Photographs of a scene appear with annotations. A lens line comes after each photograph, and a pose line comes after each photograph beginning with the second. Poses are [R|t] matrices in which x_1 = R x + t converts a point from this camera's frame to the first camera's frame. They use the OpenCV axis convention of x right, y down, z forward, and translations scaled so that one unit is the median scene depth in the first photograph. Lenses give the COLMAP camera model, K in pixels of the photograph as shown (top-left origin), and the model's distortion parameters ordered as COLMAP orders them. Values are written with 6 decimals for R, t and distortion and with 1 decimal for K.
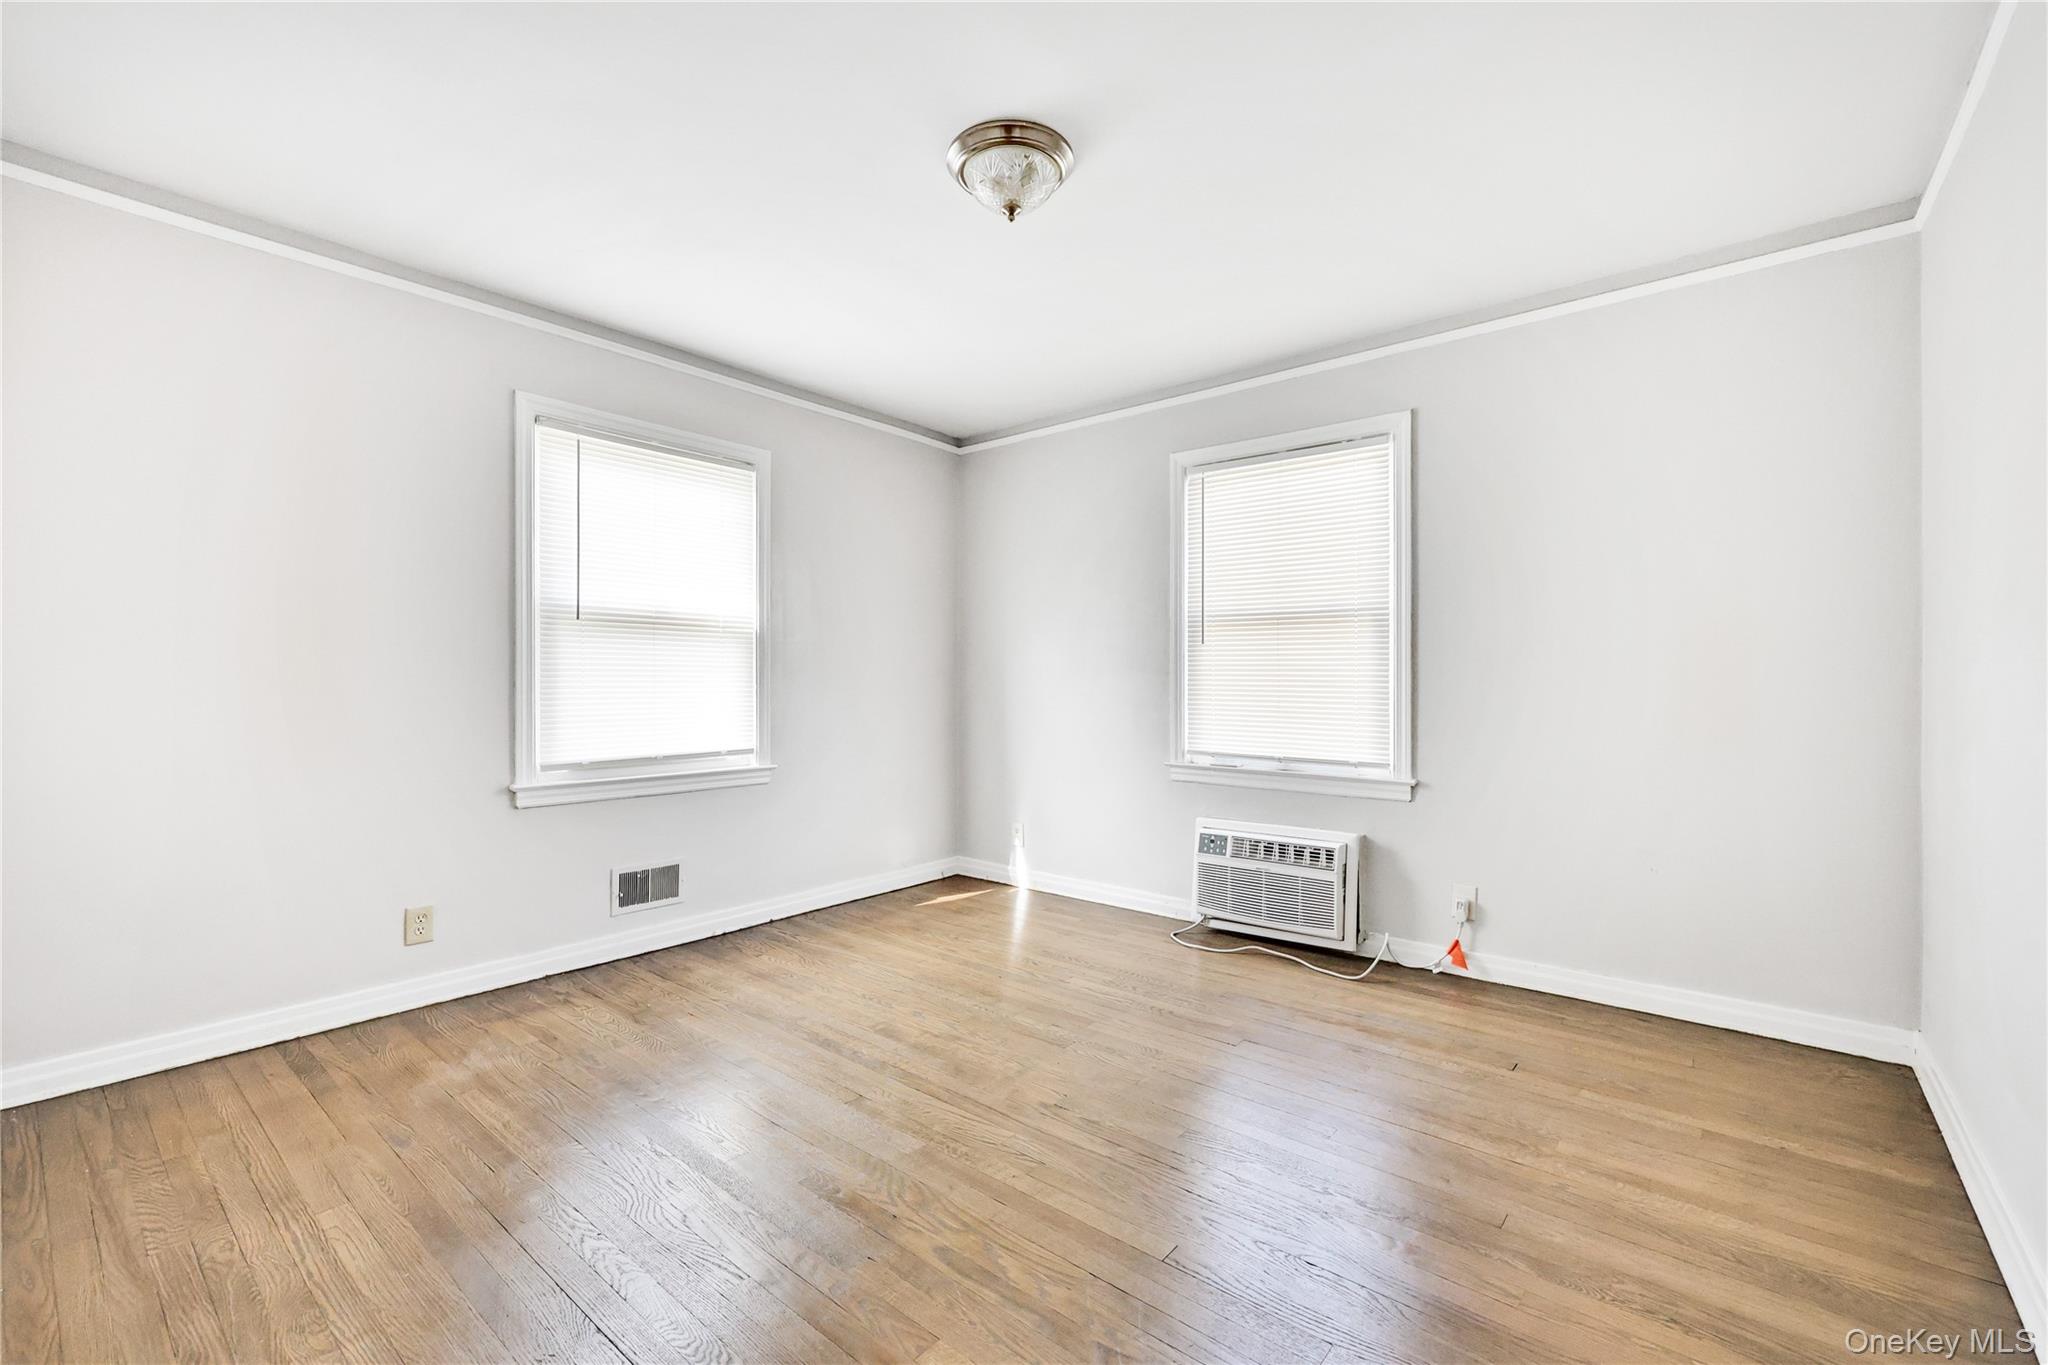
lens RADIAL K [[828.1, 0, 1015.0], [0, 828.1, 675.4], [0, 0, 1]] dist [0.003562, 0.000110]
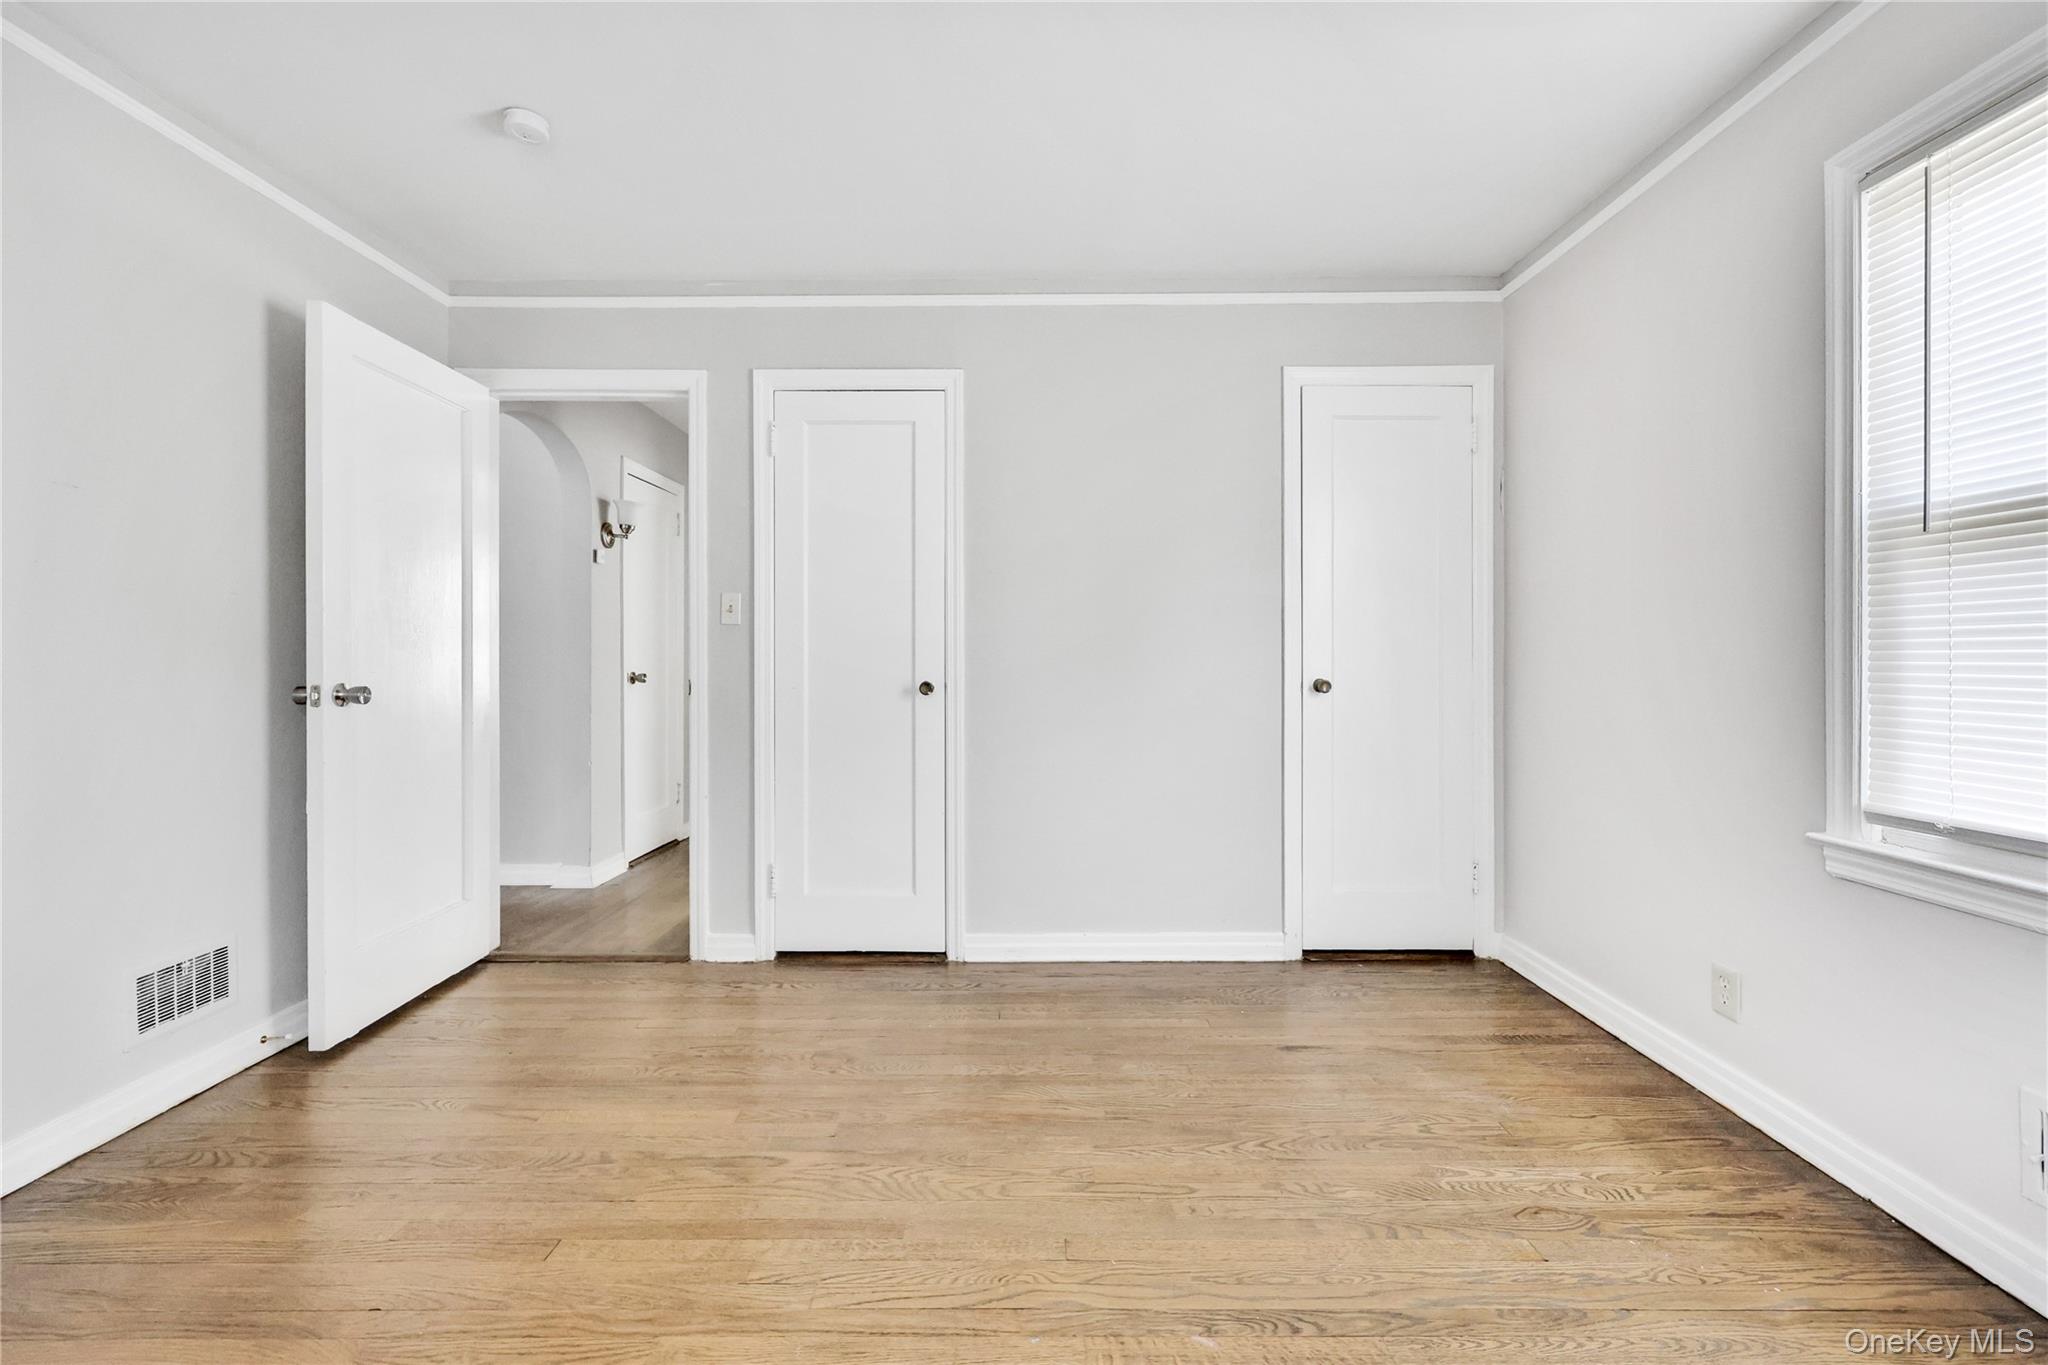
lens RADIAL K [[828.1, 0, 1030.9], [0, 828.1, 660.3], [0, 0, 1]] dist [0.003562, 0.000110]
pose [[-0.744850, -0.000066, -0.667232, 0.214235], [0.001957, 0.999995, -0.002283, 0.008974], [0.667229, -0.003007, -0.744847, 1.077637]]
